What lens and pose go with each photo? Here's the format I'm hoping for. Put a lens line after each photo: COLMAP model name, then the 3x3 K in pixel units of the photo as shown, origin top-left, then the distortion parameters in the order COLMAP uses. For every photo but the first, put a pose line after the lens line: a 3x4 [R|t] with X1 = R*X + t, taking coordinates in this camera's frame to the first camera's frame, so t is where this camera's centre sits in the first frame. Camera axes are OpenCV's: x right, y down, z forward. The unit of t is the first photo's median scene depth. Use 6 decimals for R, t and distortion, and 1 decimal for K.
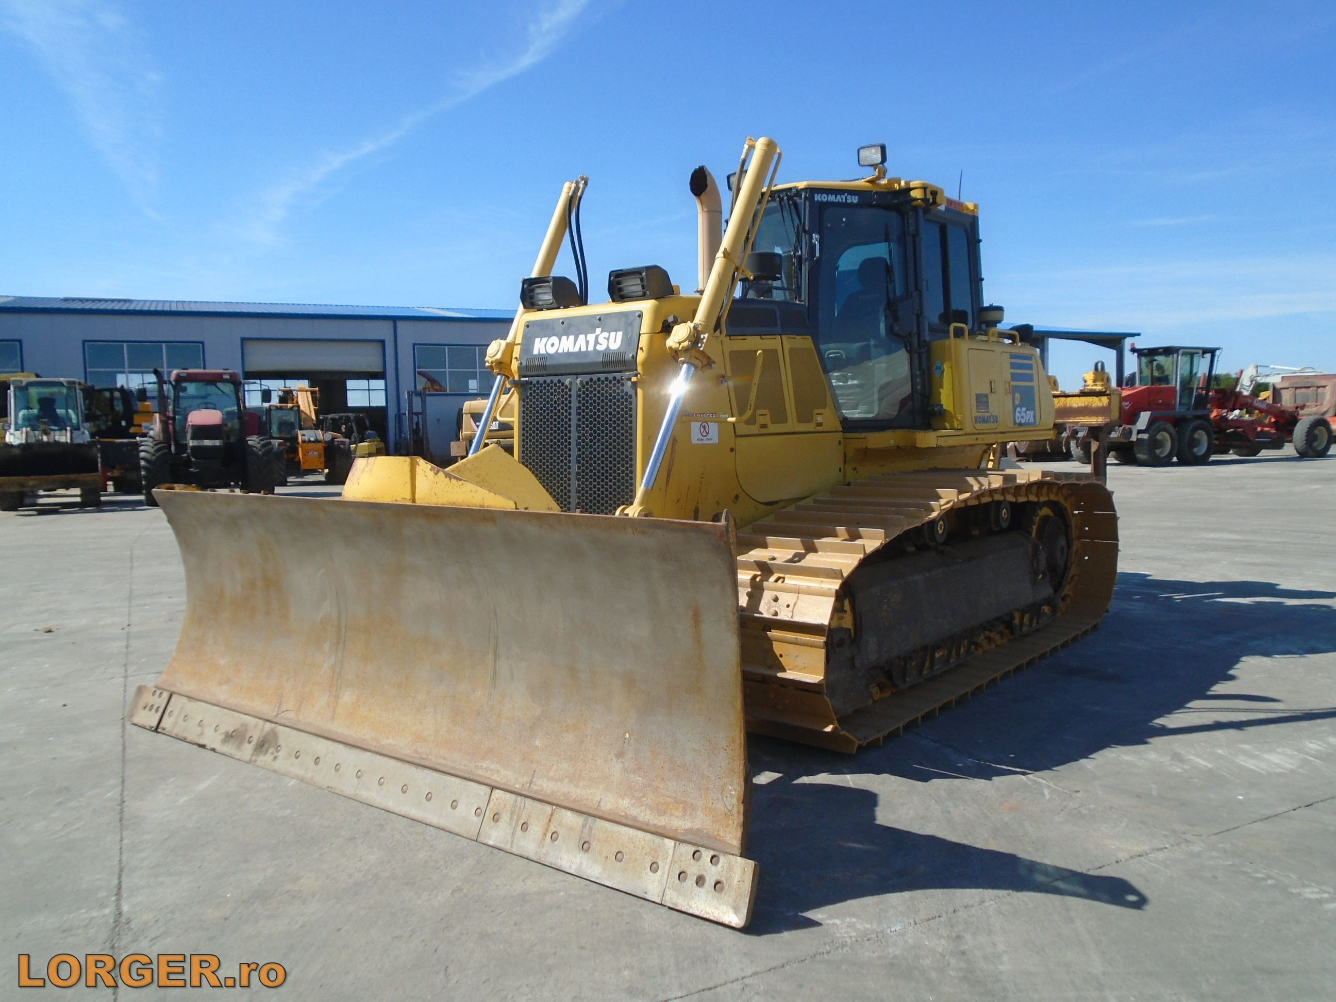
lens RADIAL K [[1033.4, 0, 666.4], [0, 1033.4, 499.4], [0, 0, 1]] dist [-0.009230, -0.003240]
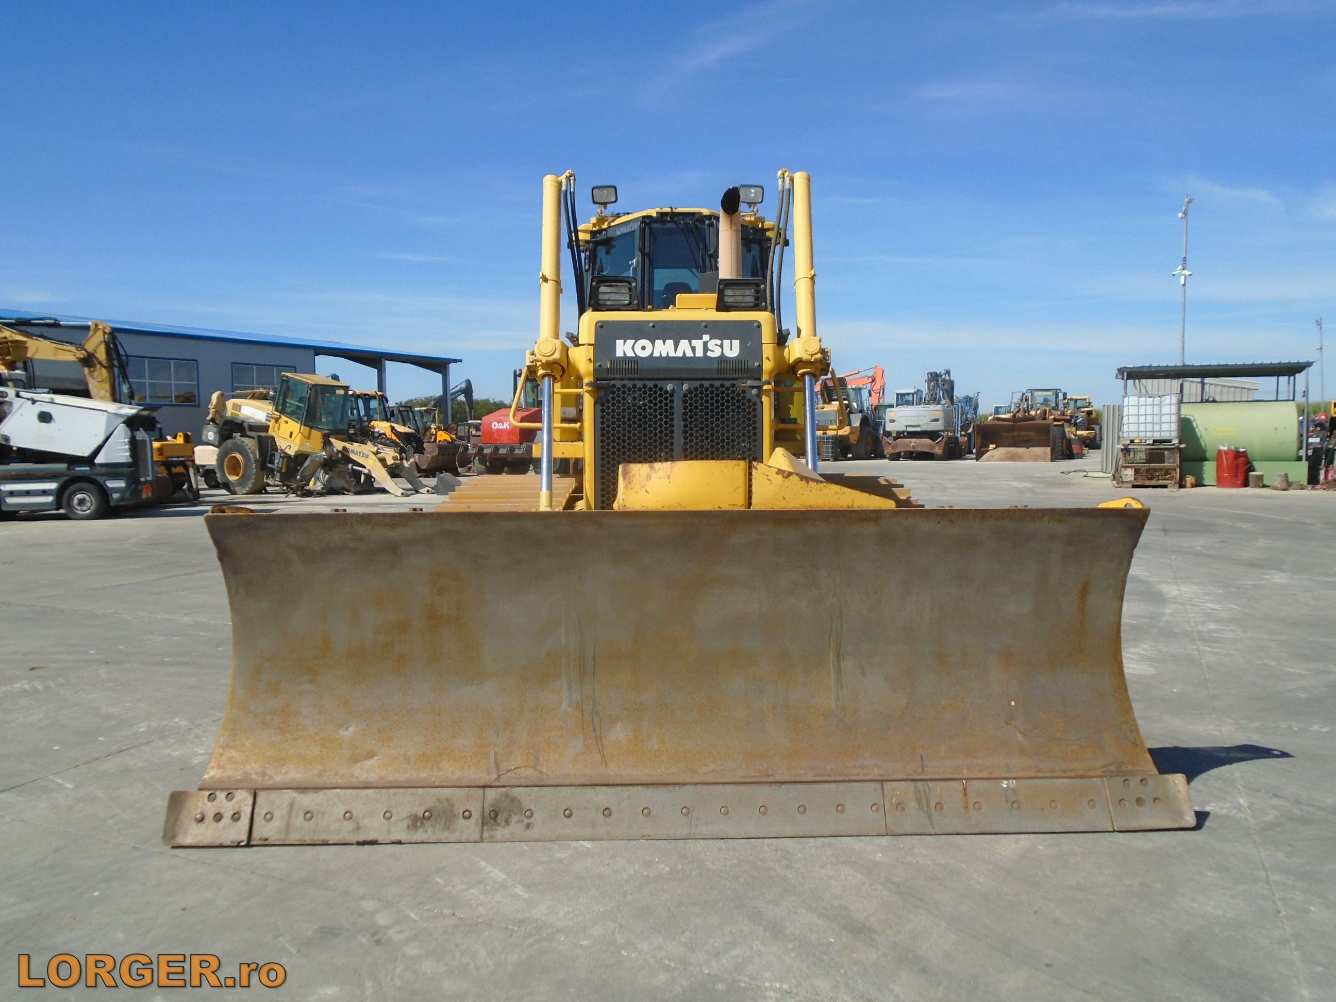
lens RADIAL K [[1033.4, 0, 666.4], [0, 1033.4, 499.4], [0, 0, 1]] dist [-0.009230, -0.003240]
pose [[0.778138, -0.029341, 0.627408, -0.763456], [0.041269, 0.999138, -0.004458, -0.003445], [-0.626736, 0.029362, 0.778678, 0.259632]]
